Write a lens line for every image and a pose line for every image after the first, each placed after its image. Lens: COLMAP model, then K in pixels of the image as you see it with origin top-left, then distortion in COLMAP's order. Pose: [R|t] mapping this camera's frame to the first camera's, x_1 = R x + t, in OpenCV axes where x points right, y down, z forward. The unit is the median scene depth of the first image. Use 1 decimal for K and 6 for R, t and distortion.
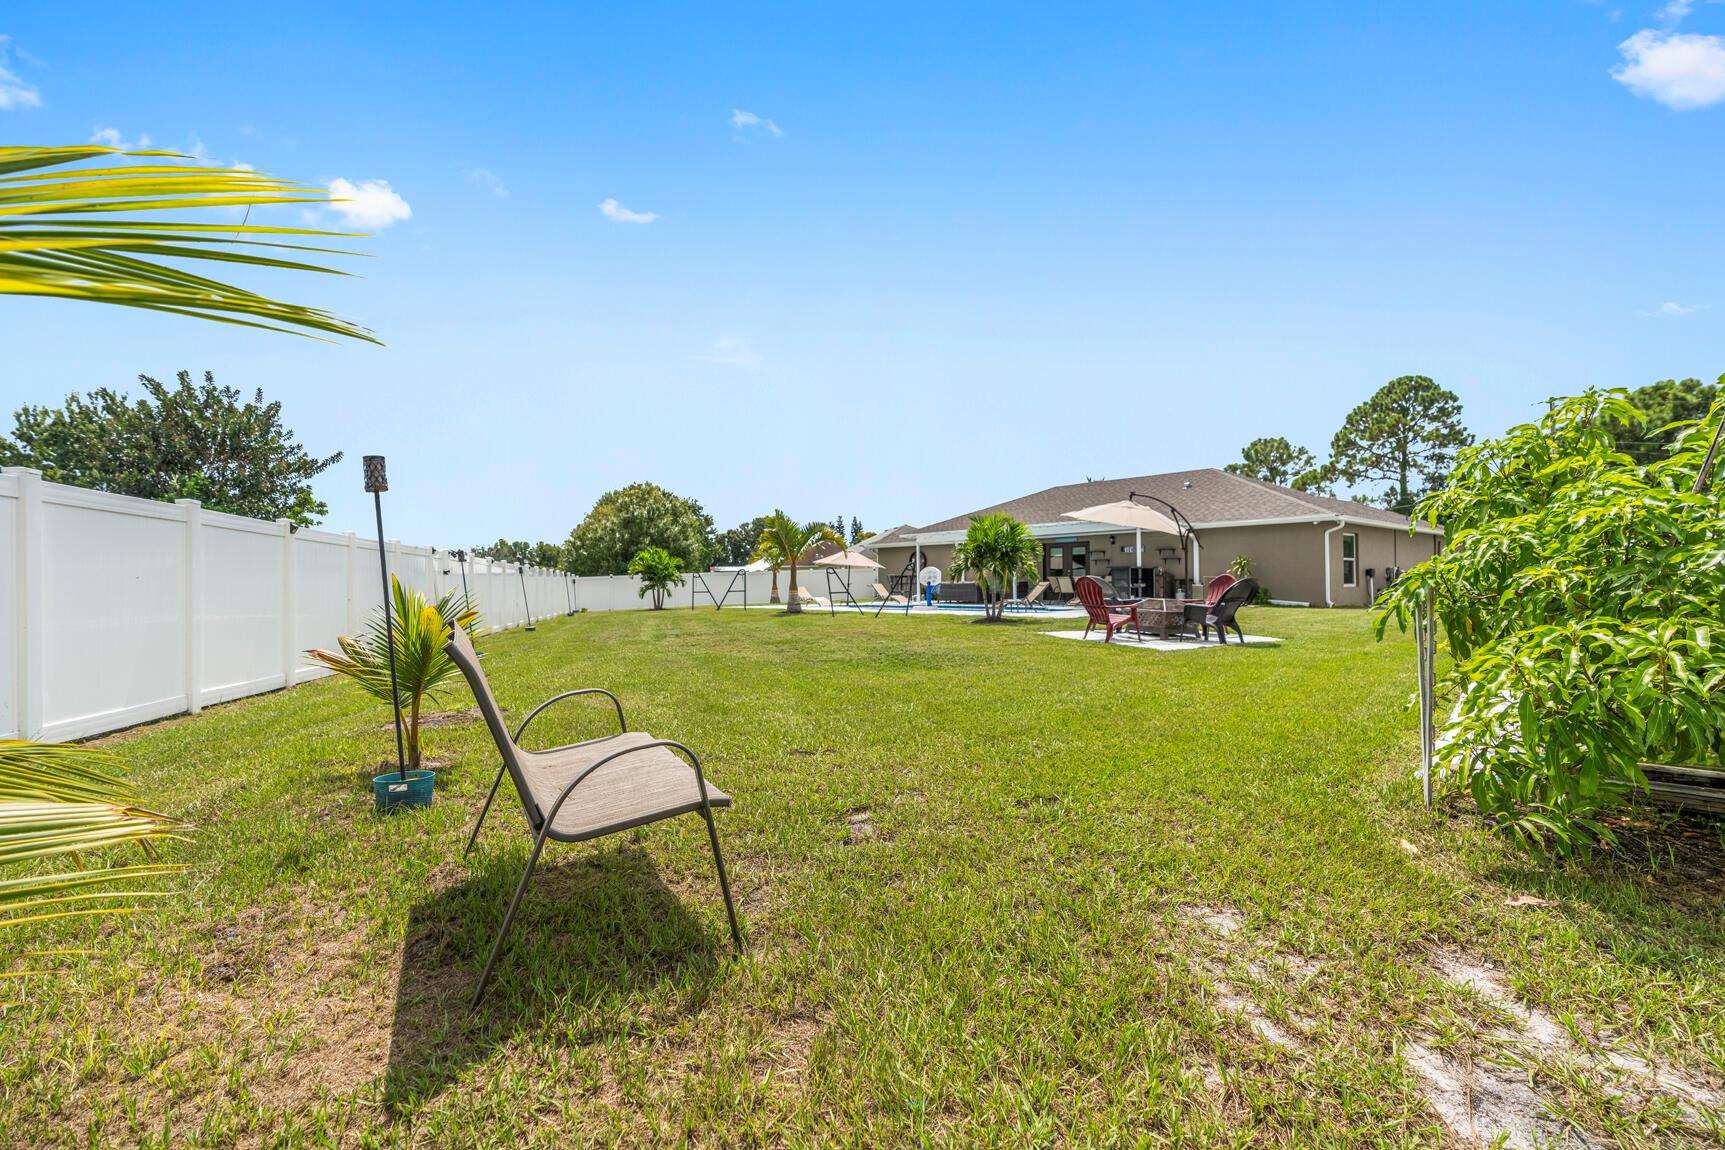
lens RADIAL K [[789.4, 0, 863.2], [0, 789.4, 578.9], [0, 0, 1]] dist [0.002732, 0.000490]
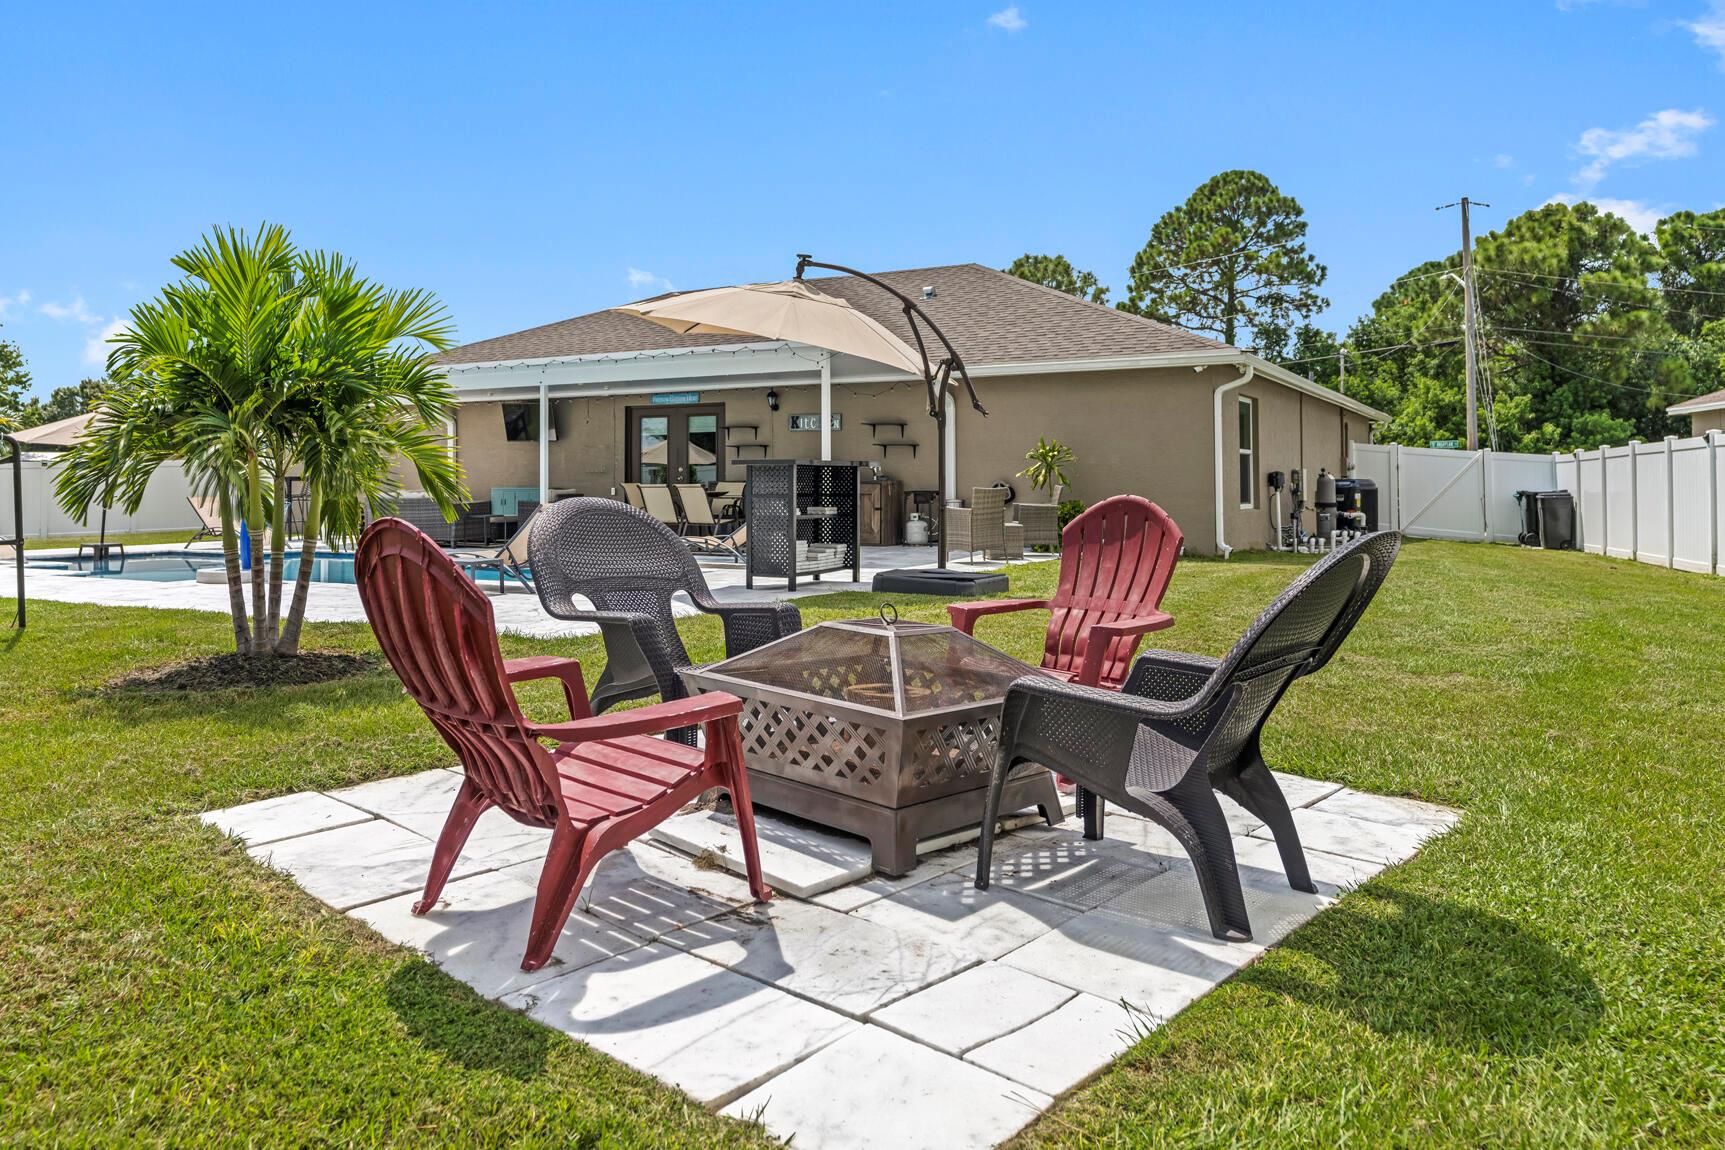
lens RADIAL K [[1211.7, 0, 863.9], [0, 1211.7, 574.8], [0, 0, 1]] dist [-0.003127, 0.001936]
pose [[0.939021, -0.019222, 0.343323, 0.063179], [-0.007995, 0.996946, 0.077684, -0.002600], [-0.343768, -0.075692, 0.935999, 0.167535]]
